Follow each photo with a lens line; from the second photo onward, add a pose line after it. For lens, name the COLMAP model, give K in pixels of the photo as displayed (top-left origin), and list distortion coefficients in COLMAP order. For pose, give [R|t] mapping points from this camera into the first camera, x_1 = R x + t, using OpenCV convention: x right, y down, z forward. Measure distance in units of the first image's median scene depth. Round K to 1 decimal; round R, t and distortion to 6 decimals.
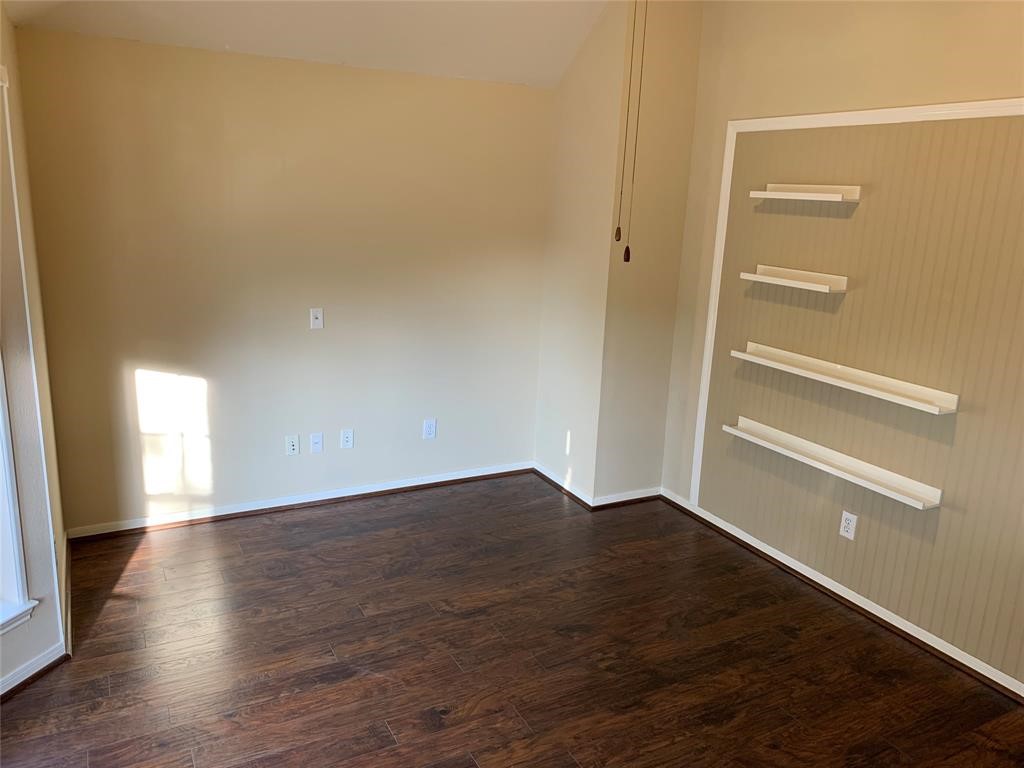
lens RADIAL K [[770.9, 0, 503.0], [0, 770.9, 376.1], [0, 0, 1]] dist [0.105373, -0.207009]
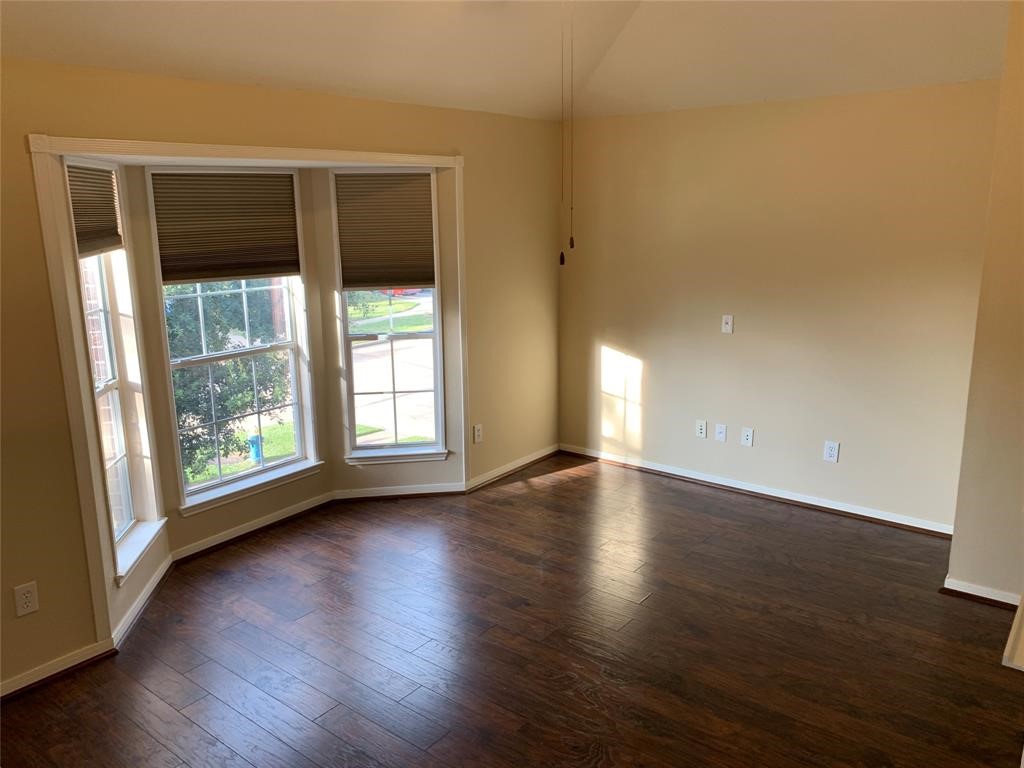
lens RADIAL K [[777.1, 0, 504.2], [0, 777.1, 378.9], [0, 0, 1]] dist [0.030287, -0.060118]
pose [[0.390449, 0.150942, -0.908166, 0.699963], [-0.181580, 0.979716, 0.084767, -0.032840], [0.902540, 0.131808, 0.409937, 0.244556]]
